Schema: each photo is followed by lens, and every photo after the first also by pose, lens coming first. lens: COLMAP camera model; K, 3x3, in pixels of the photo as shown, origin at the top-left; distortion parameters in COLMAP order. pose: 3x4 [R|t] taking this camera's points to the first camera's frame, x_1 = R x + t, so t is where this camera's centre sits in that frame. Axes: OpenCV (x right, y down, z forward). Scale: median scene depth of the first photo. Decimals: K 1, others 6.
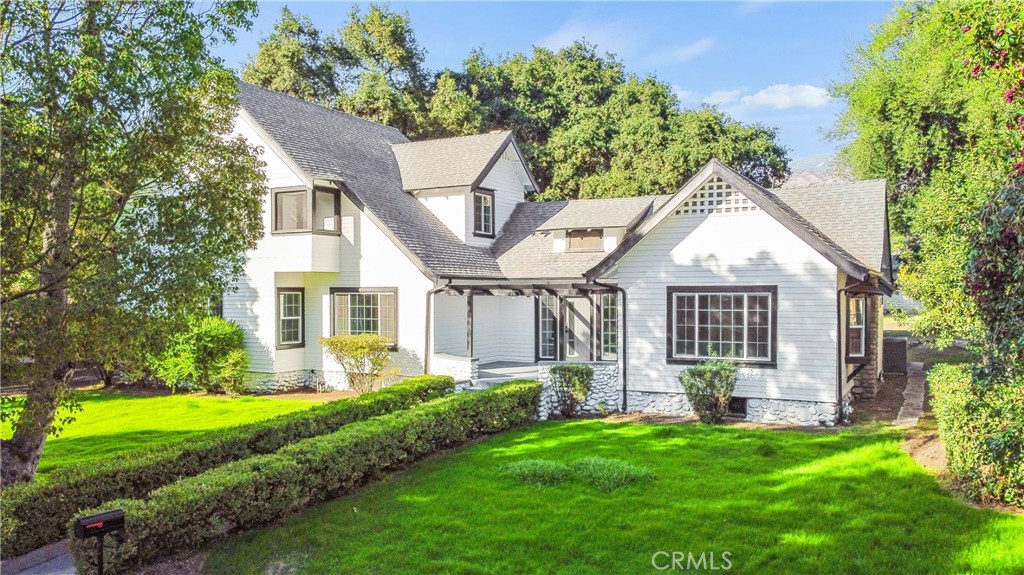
lens RADIAL K [[798.4, 0, 516.3], [0, 798.4, 288.6], [0, 0, 1]] dist [0.013470, 0.001046]
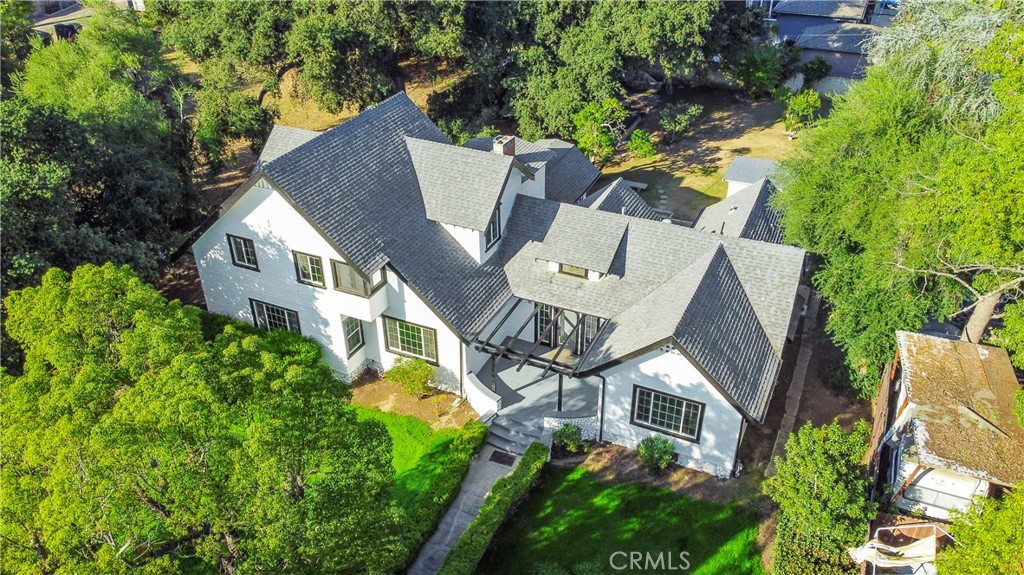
lens RADIAL K [[798.4, 0, 509.3], [0, 798.4, 286.1], [0, 0, 1]] dist [0.013470, 0.001046]
pose [[0.998792, -0.034275, 0.035215, -0.084754], [0.011314, 0.857741, 0.513957, -0.910516], [-0.047821, -0.512938, 0.857093, -0.153341]]
